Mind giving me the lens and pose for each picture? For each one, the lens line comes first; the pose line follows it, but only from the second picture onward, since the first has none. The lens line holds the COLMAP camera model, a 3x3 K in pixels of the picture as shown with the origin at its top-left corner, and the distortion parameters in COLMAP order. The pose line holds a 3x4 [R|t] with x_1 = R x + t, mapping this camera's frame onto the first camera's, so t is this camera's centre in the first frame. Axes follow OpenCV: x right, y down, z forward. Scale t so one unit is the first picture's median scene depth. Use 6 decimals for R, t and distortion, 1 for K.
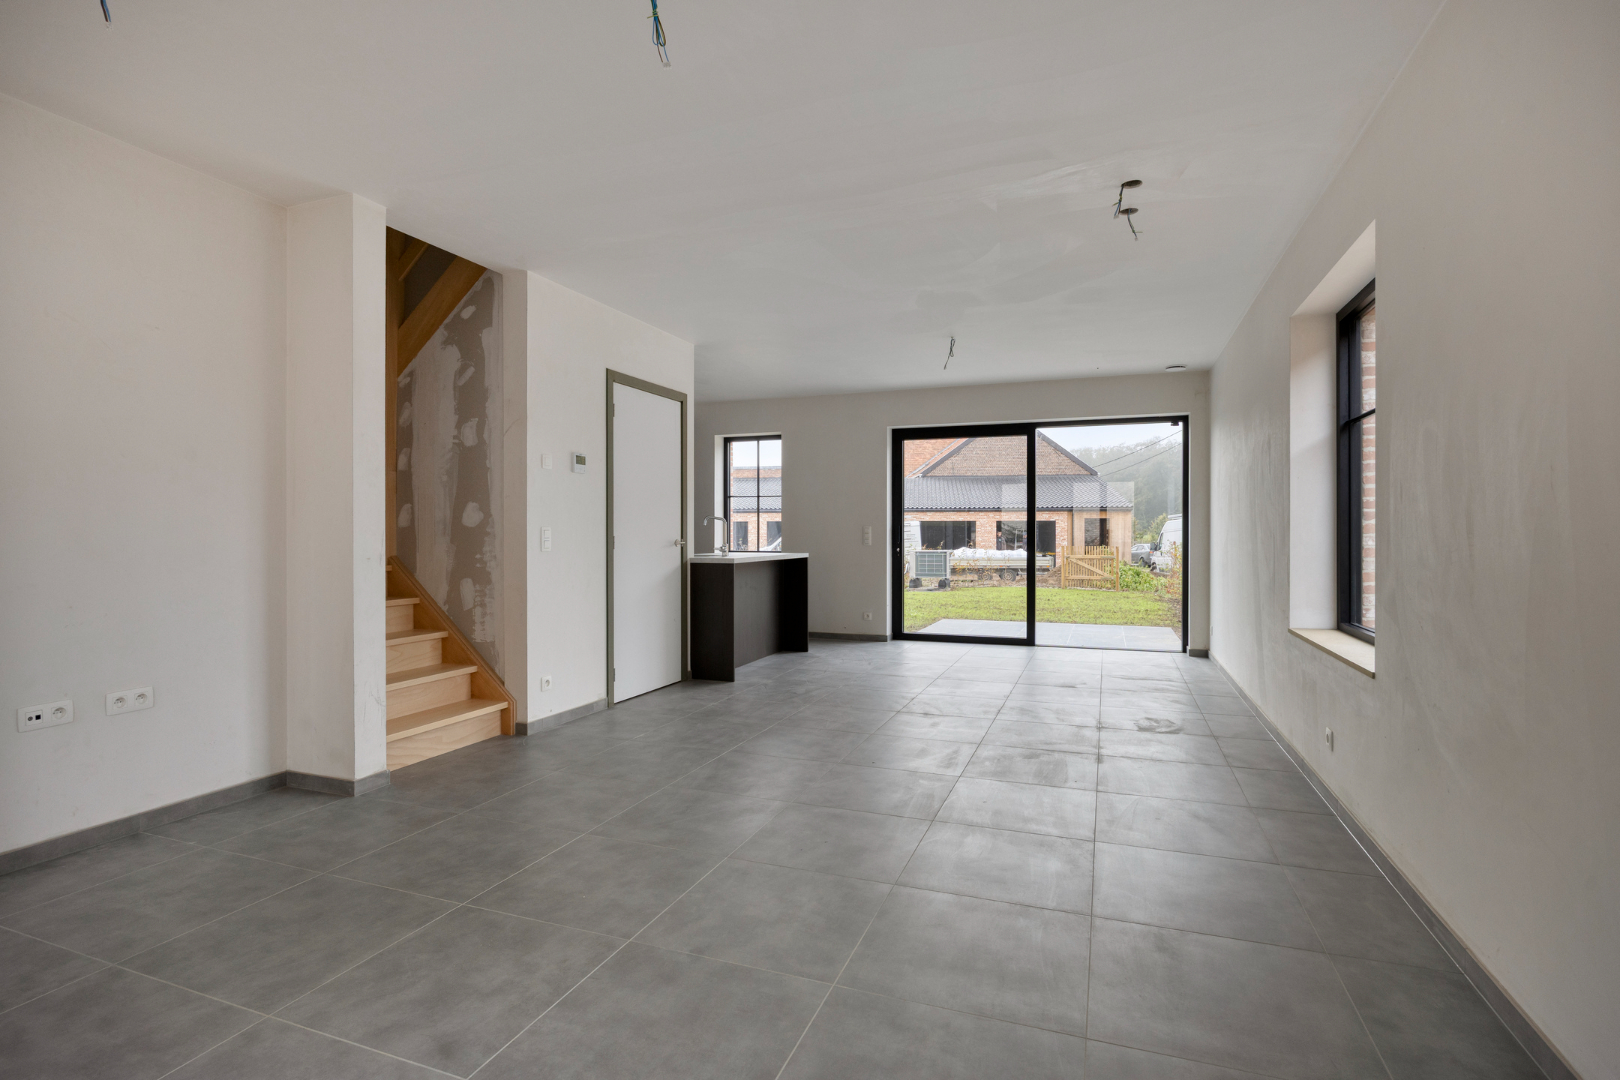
lens RADIAL K [[785.0, 0, 812.6], [0, 785.0, 531.9], [0, 0, 1]] dist [-0.007954, 0.001298]
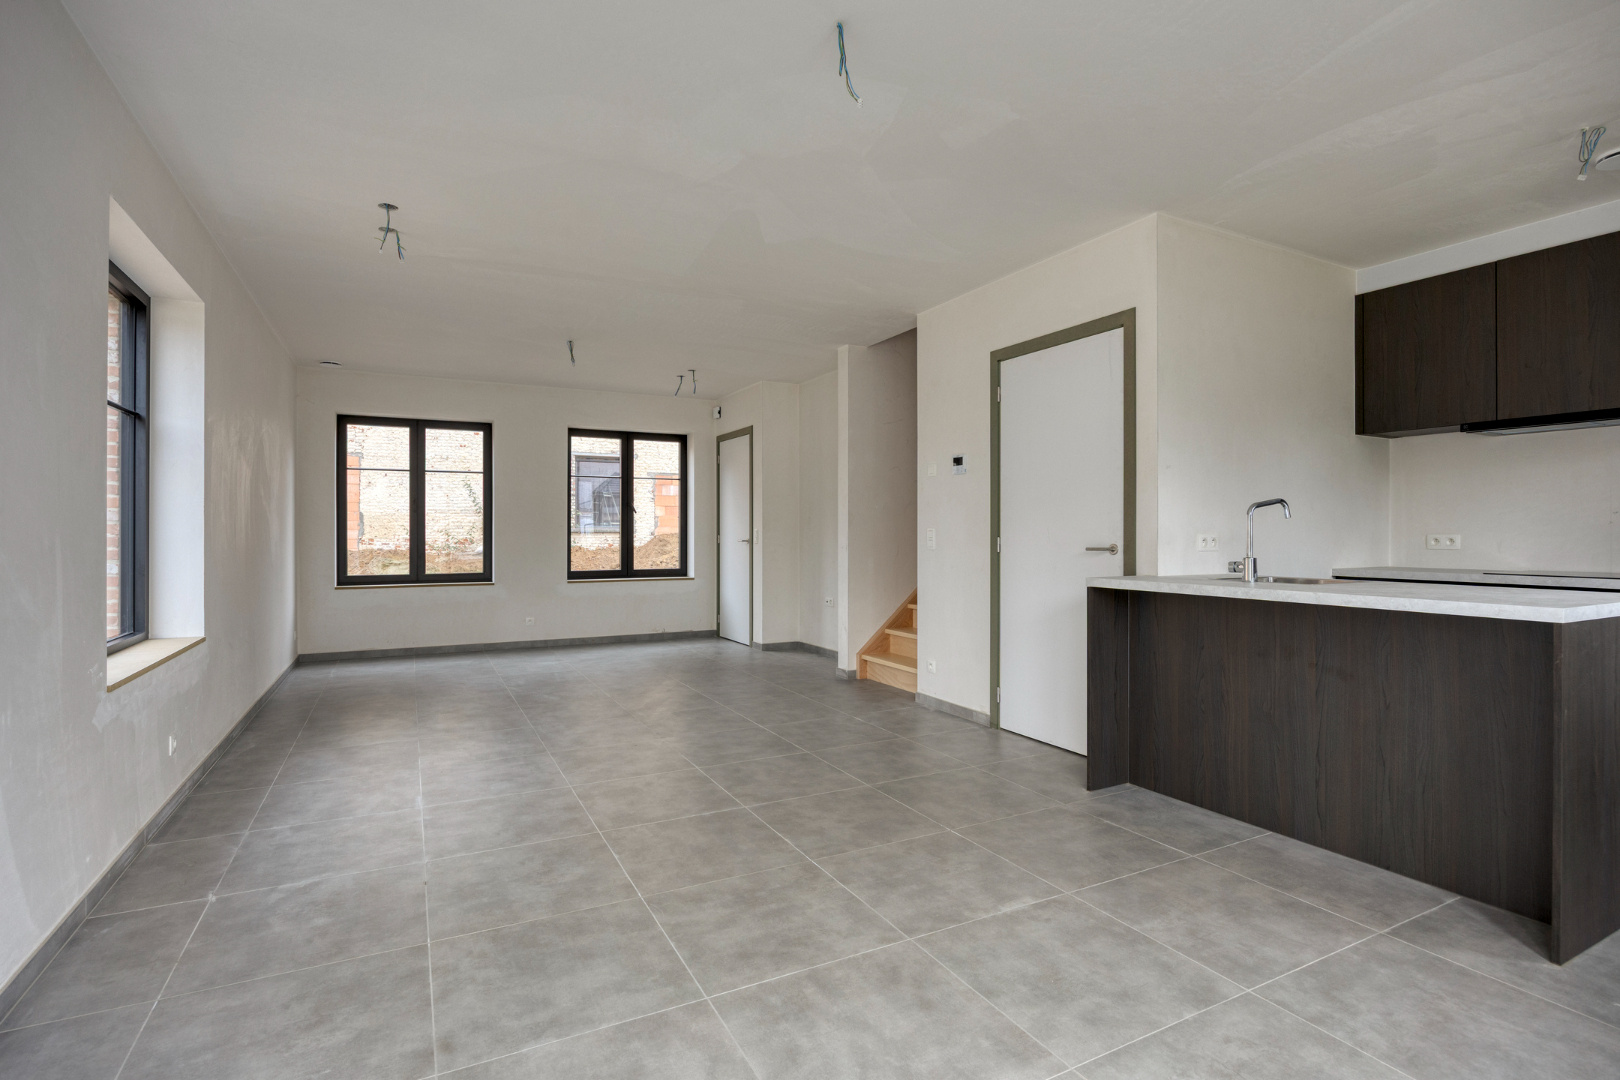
lens RADIAL K [[785.0, 0, 812.6], [0, 785.0, 531.9], [0, 0, 1]] dist [-0.007954, 0.001298]
pose [[-0.663167, 0.000173, -0.748471, 0.587933], [-0.001228, 0.999998, 0.001318, -0.001562], [0.748470, 0.001793, -0.663166, 1.542157]]
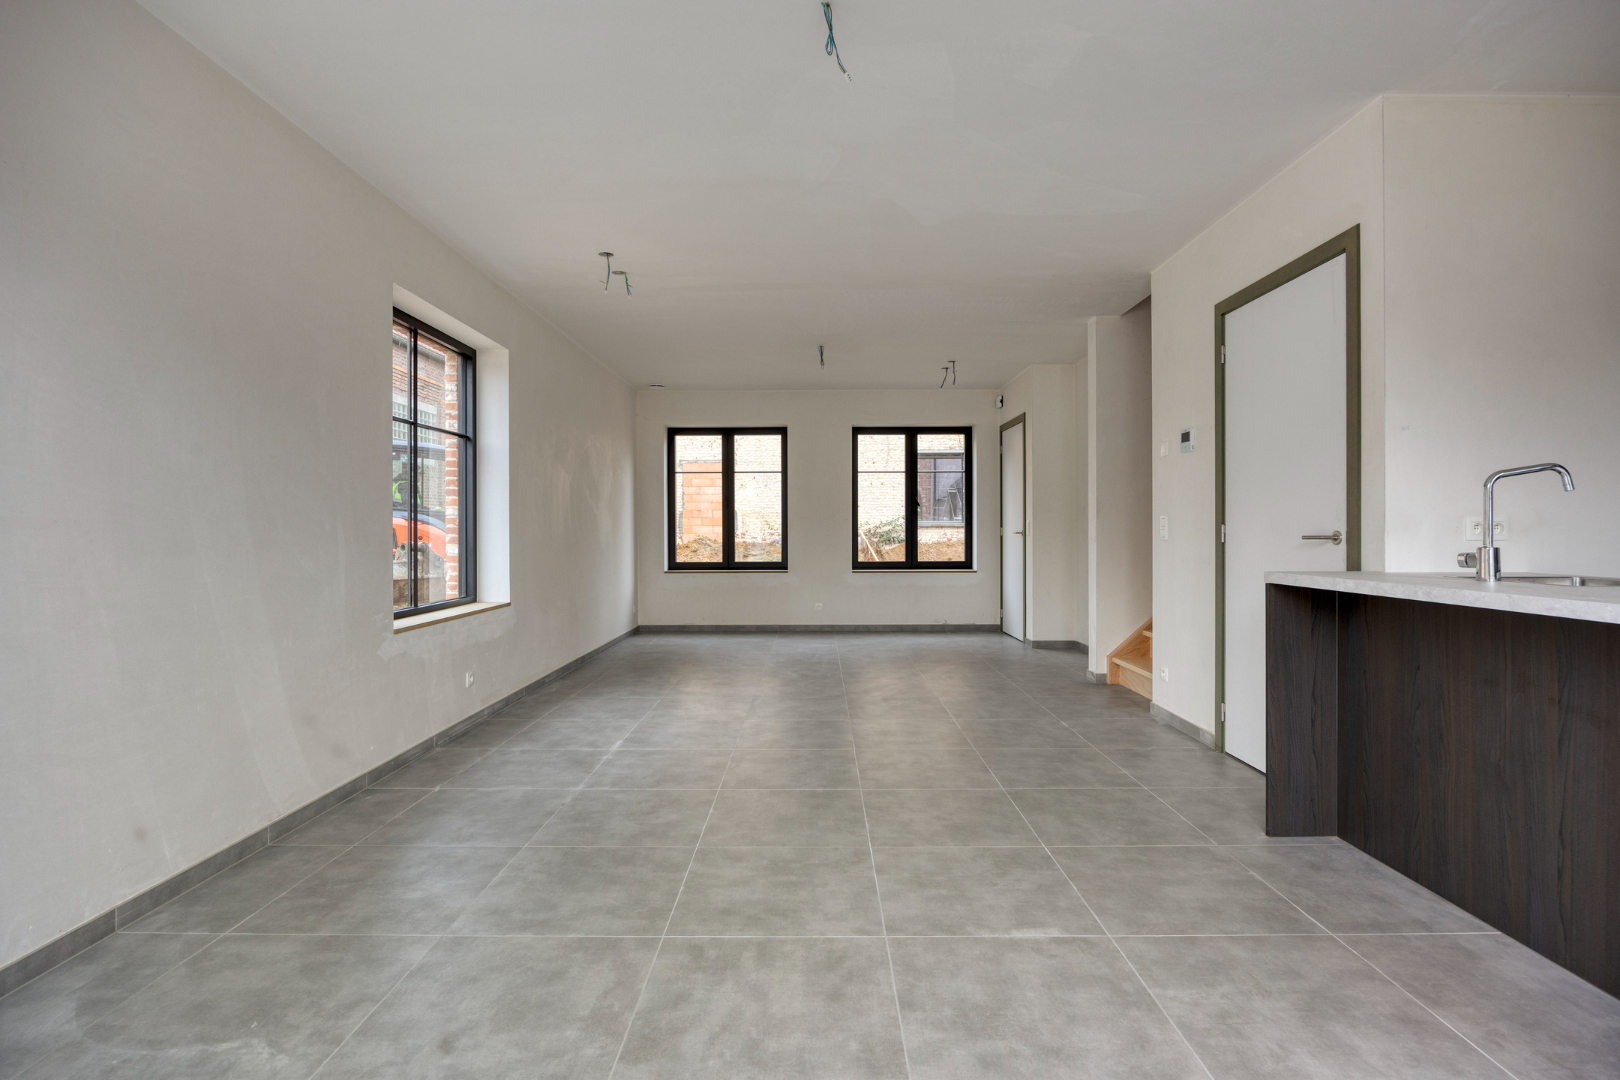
lens RADIAL K [[785.0, 0, 812.6], [0, 785.0, 531.9], [0, 0, 1]] dist [-0.007954, 0.001298]
pose [[-0.936480, 0.005190, -0.350683, 0.396634], [0.003401, 0.999978, 0.005716, 0.007177], [0.350705, 0.004161, -0.936477, 1.679993]]
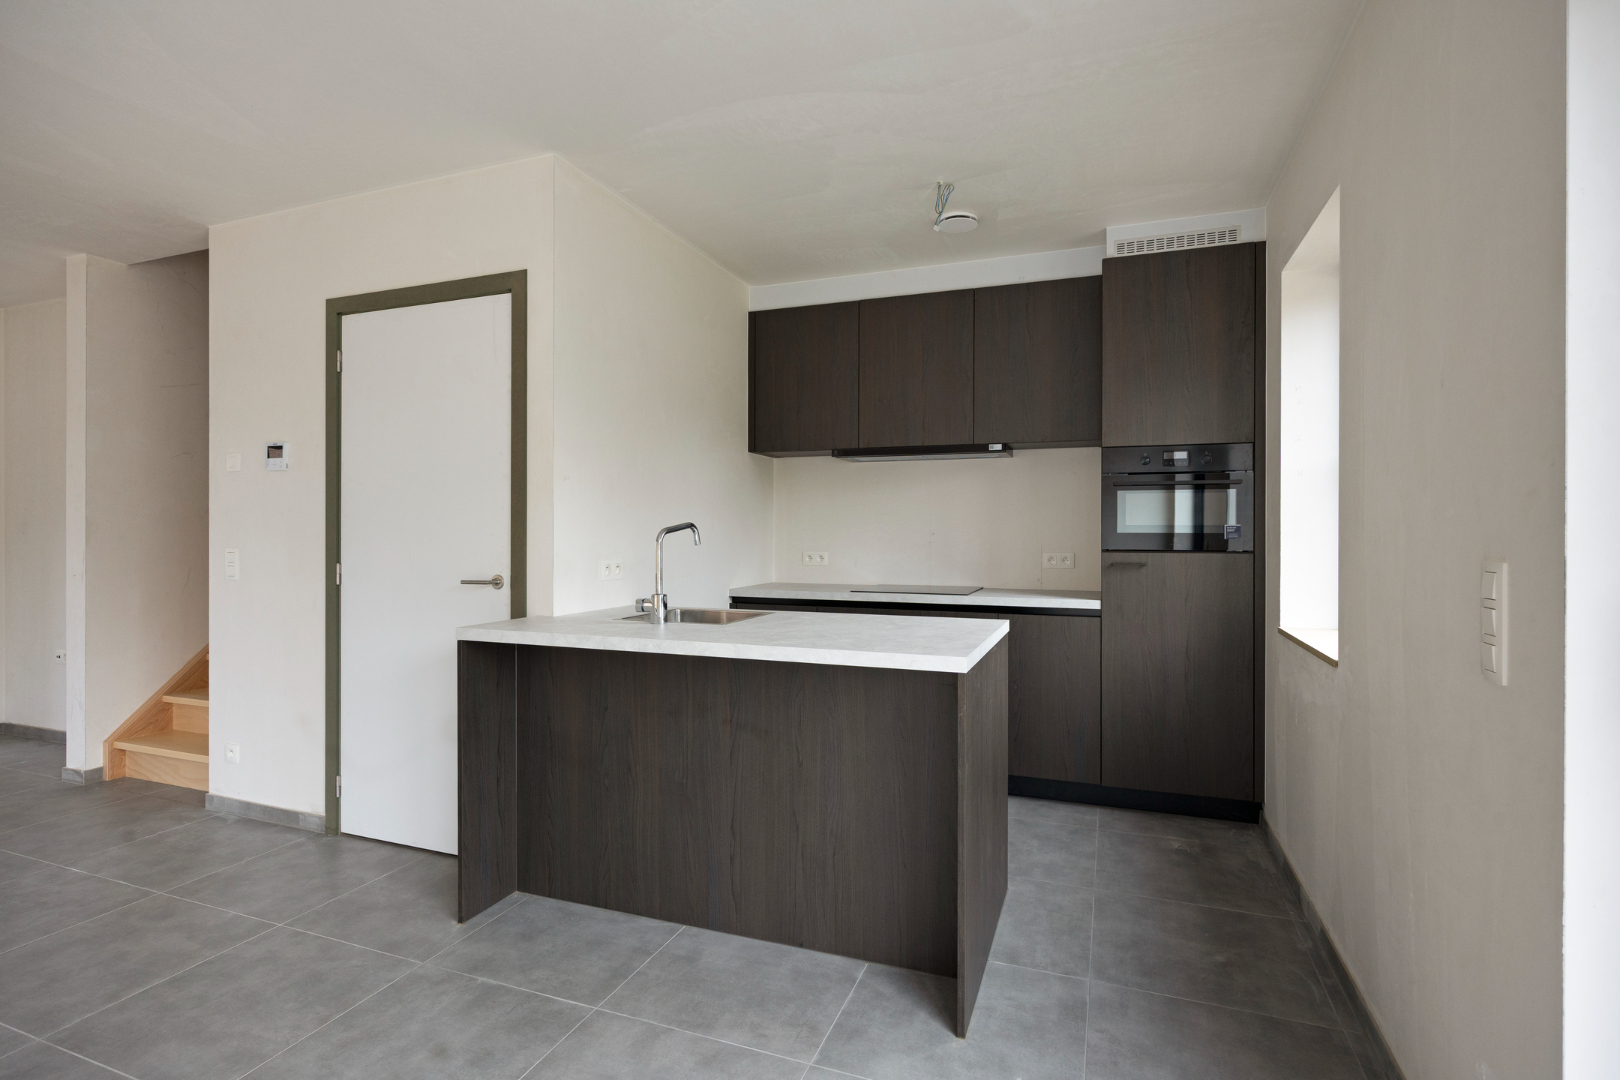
lens RADIAL K [[785.0, 0, 812.6], [0, 785.0, 531.9], [0, 0, 1]] dist [-0.007954, 0.001298]
pose [[-0.000710, 0.002700, -0.999996, 0.396268], [-0.003745, 0.999989, 0.002703, -0.024866], [0.999993, 0.003747, -0.000699, 1.487039]]
